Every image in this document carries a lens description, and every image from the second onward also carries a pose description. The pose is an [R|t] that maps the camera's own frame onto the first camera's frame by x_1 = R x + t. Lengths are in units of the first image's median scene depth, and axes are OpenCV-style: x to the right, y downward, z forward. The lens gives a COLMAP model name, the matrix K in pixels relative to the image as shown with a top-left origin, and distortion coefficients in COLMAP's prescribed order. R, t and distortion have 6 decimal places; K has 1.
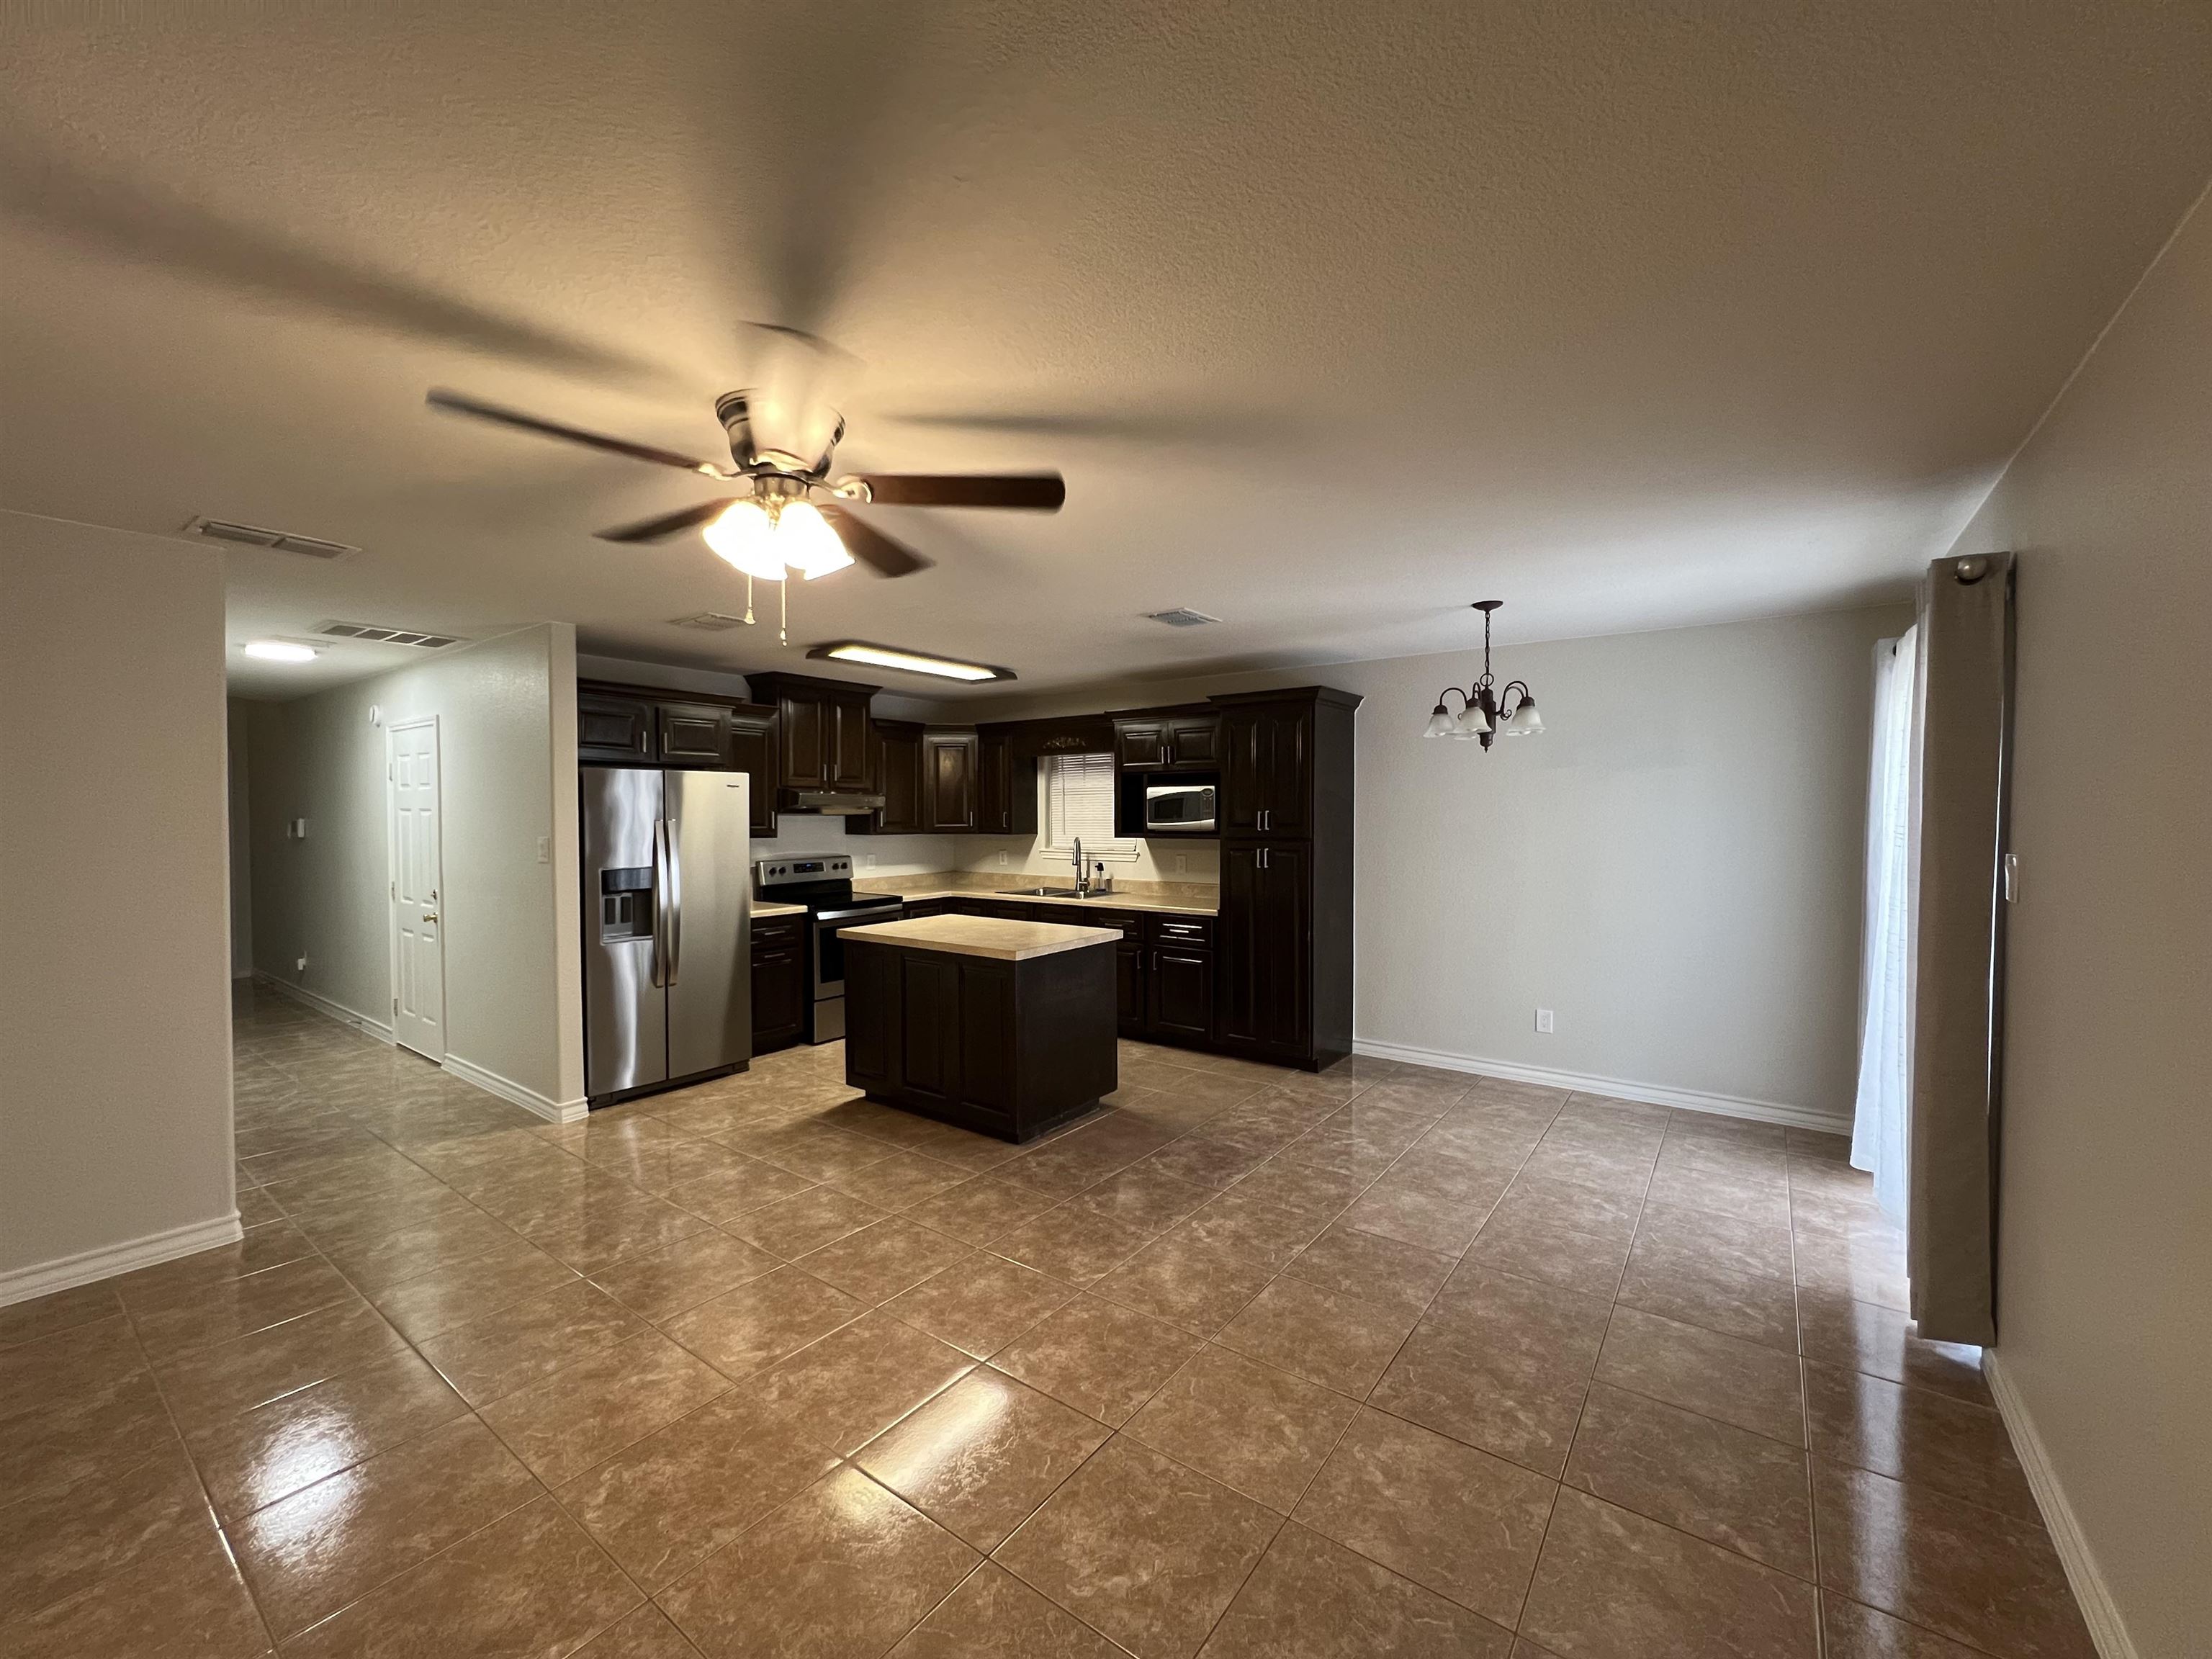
lens RADIAL K [[880.7, 0, 1106.0], [0, 880.7, 829.5], [0, 0, 1]] dist [-0.000698, -0.000035]
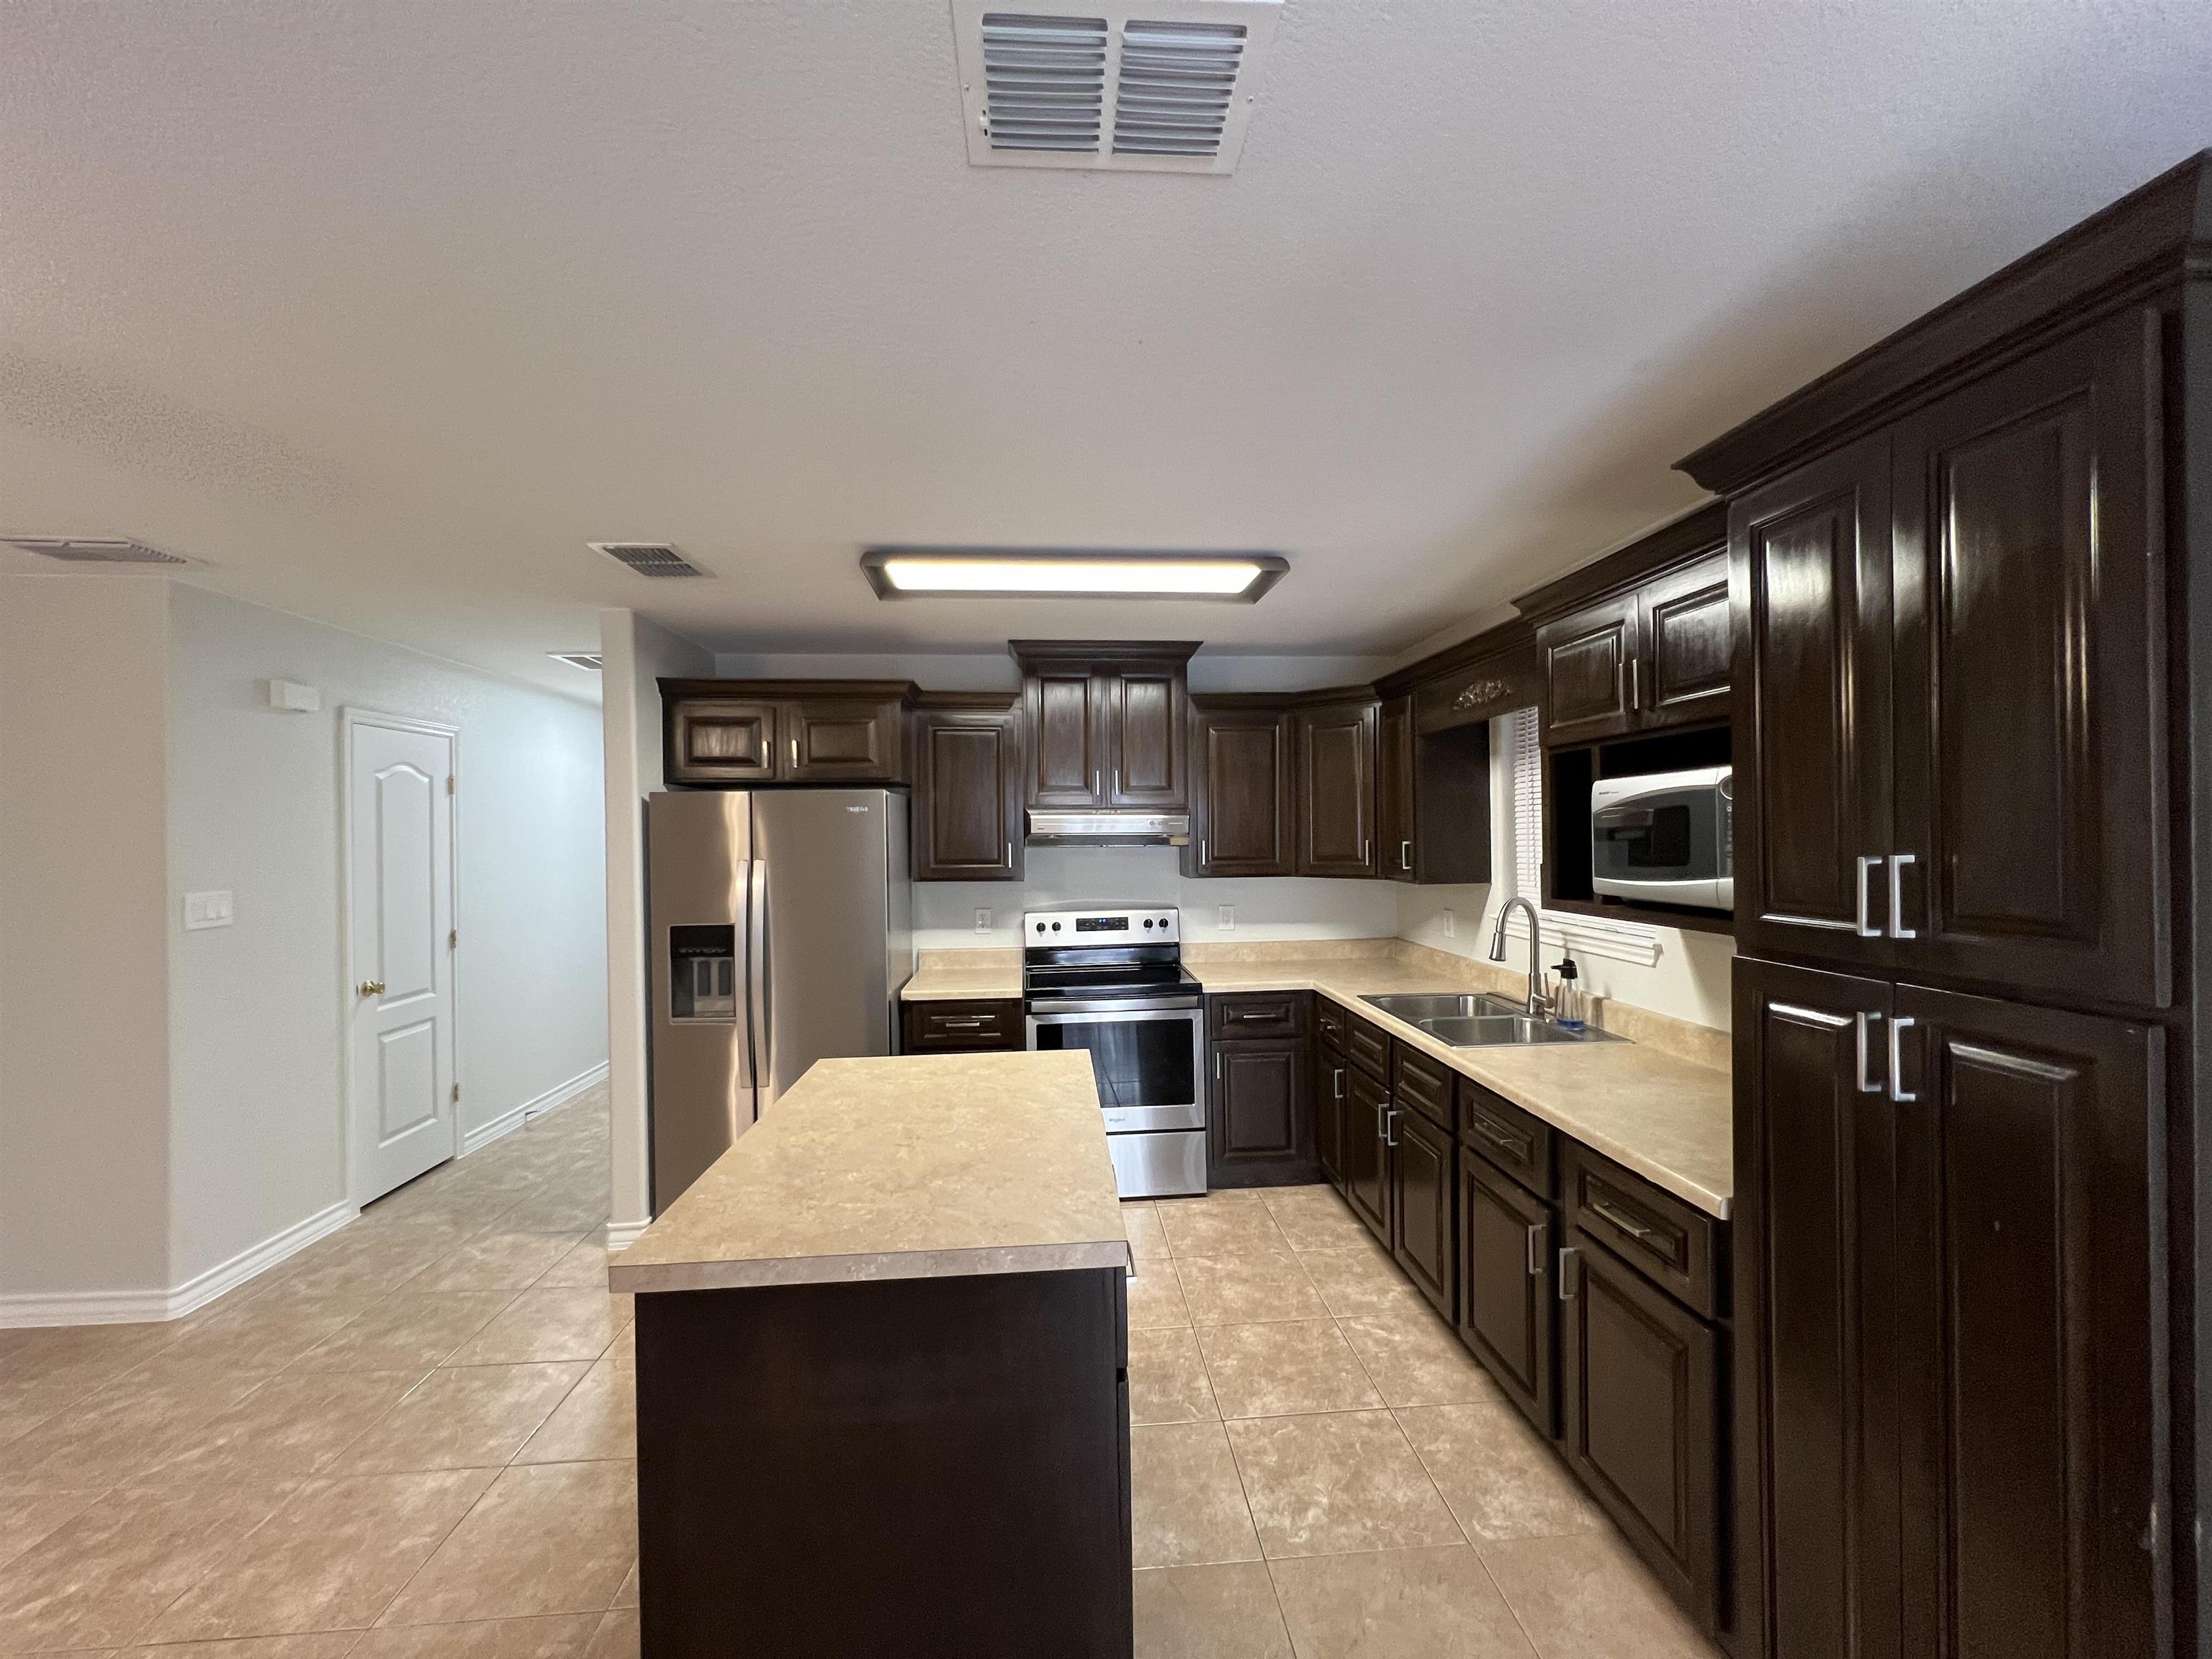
lens RADIAL K [[884.2, 0, 1108.3], [0, 884.2, 835.7], [0, 0, 1]] dist [0.002765, -0.000398]
pose [[0.654955, -0.003531, -0.755660, 0.350948], [-0.004076, 0.999958, -0.008205, -0.037528], [0.755657, 0.008454, 0.654913, 1.080263]]
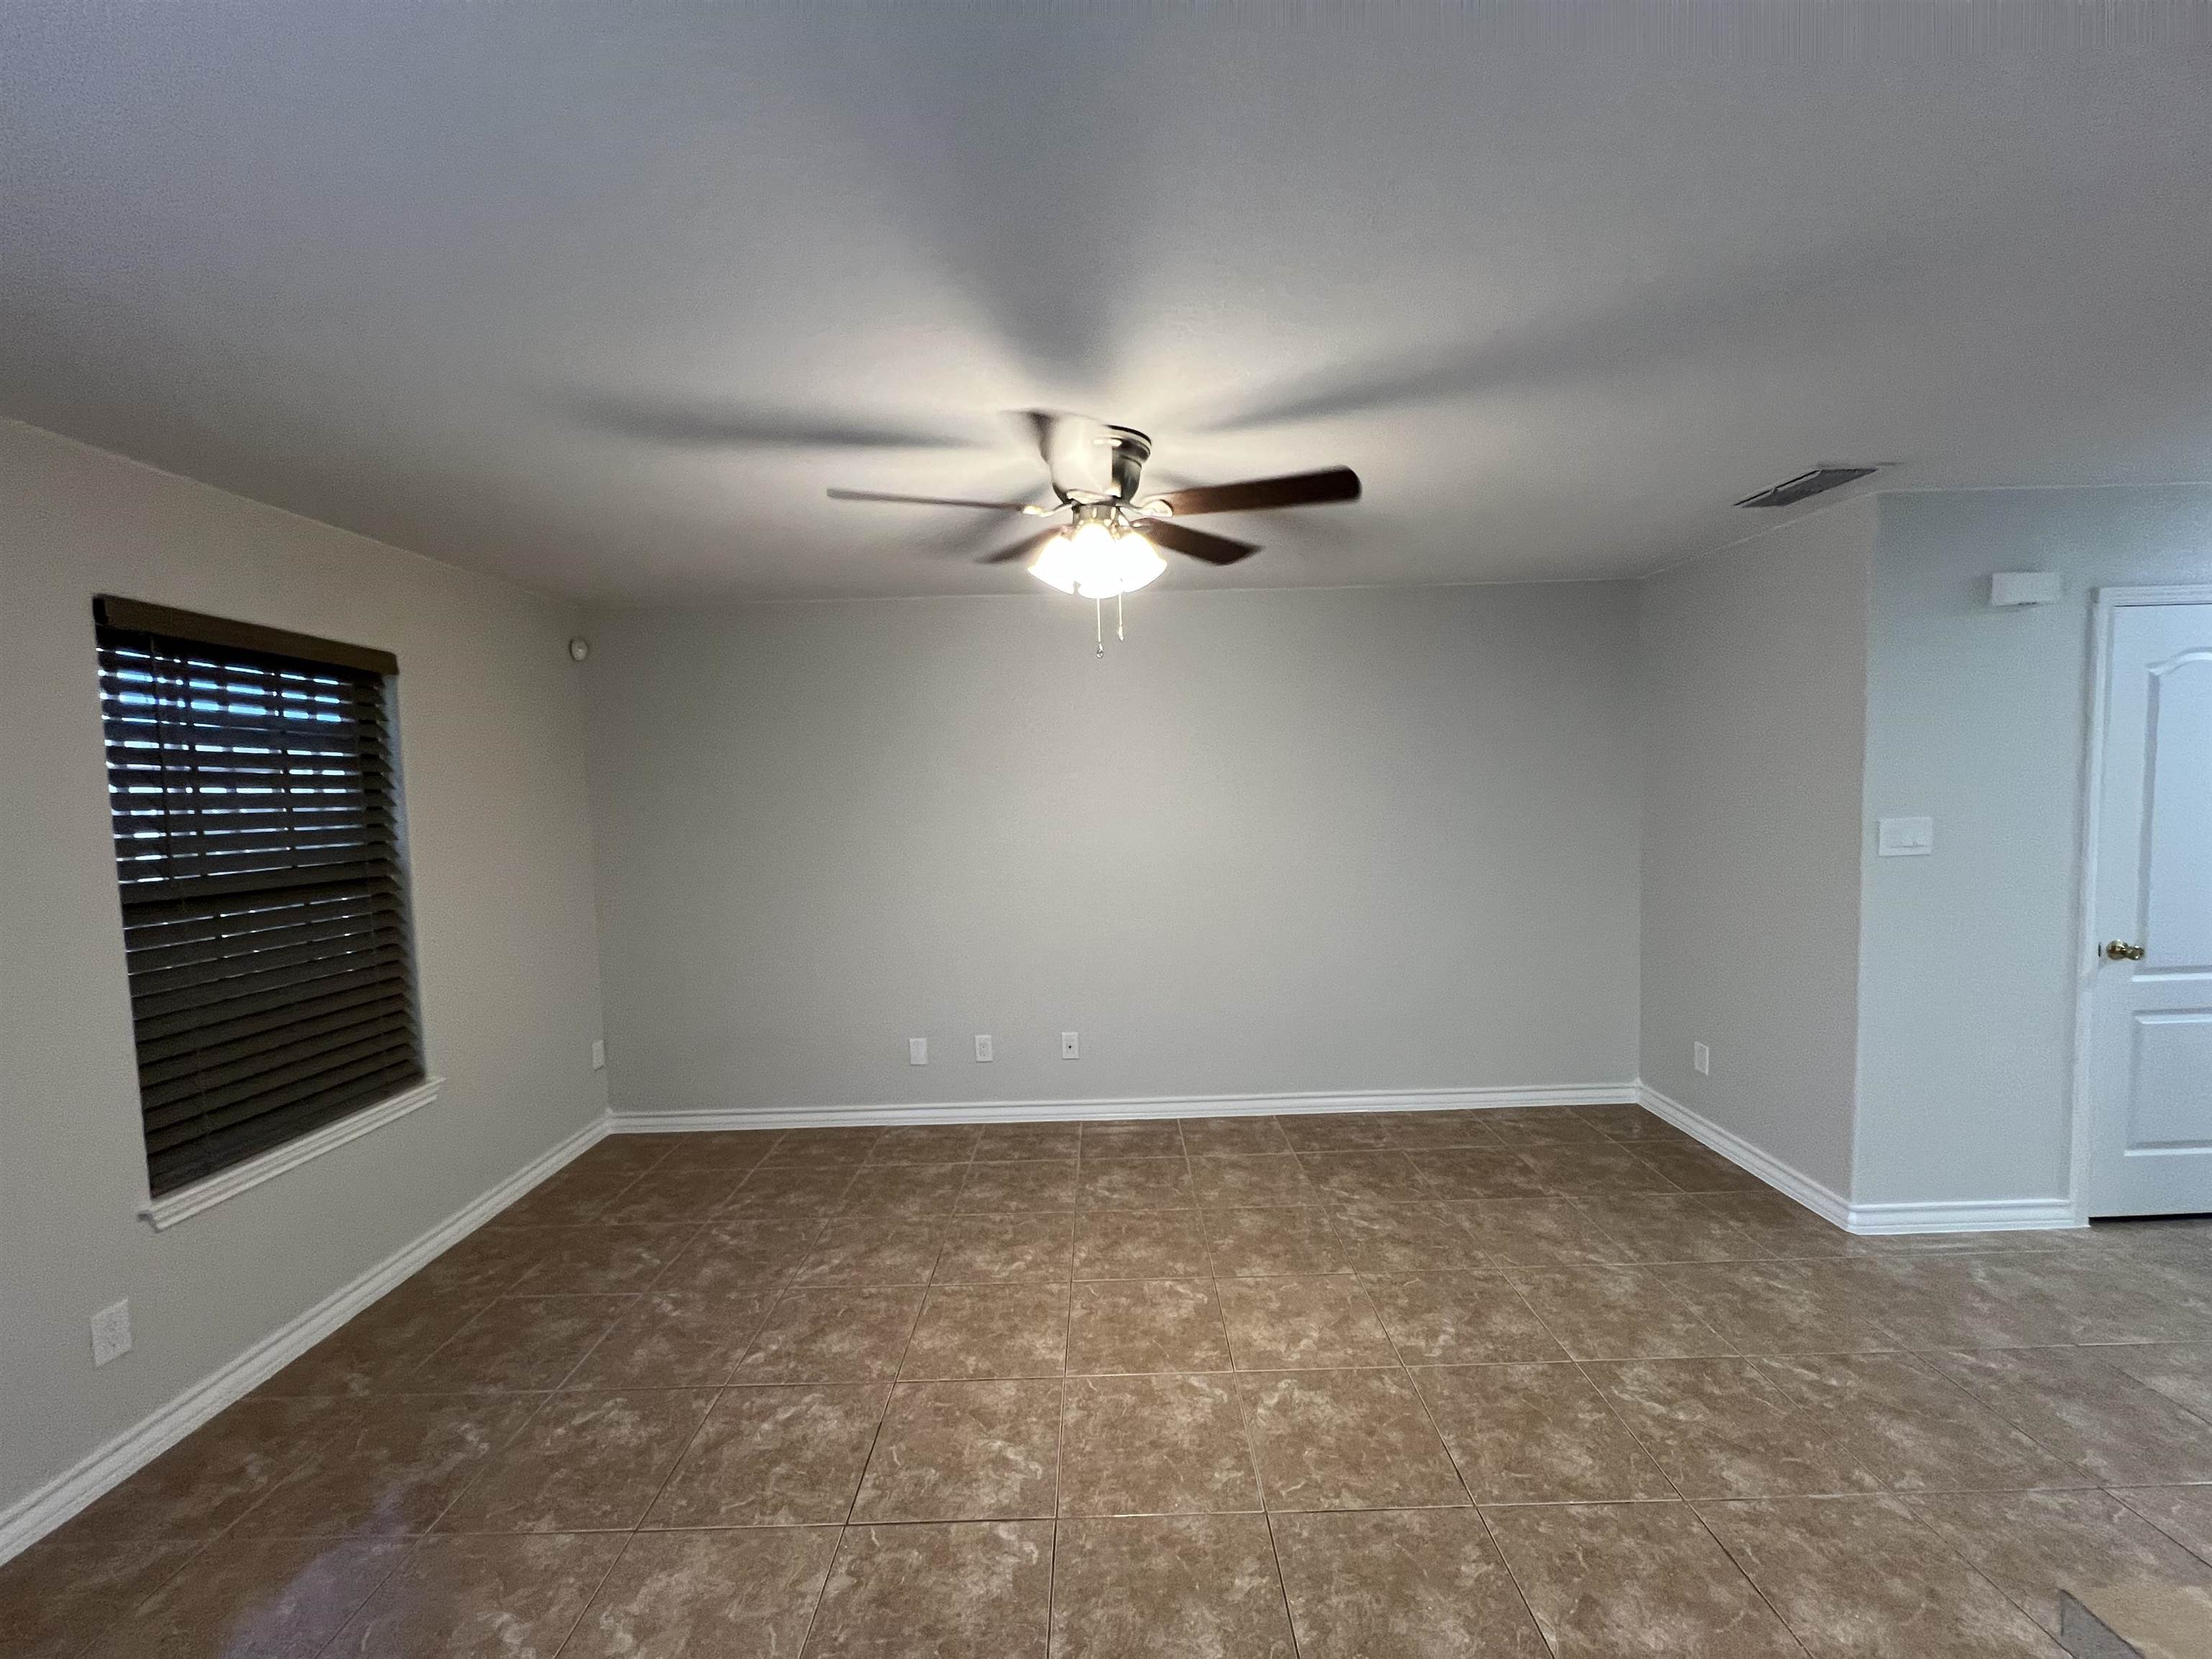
lens RADIAL K [[884.2, 0, 1108.3], [0, 884.2, 835.7], [0, 0, 1]] dist [0.002765, -0.000398]
pose [[-0.798234, 0.060868, -0.599264, 0.192031], [0.016795, 0.996743, 0.078870, -0.046932], [0.602113, 0.052892, -0.796657, 1.201886]]
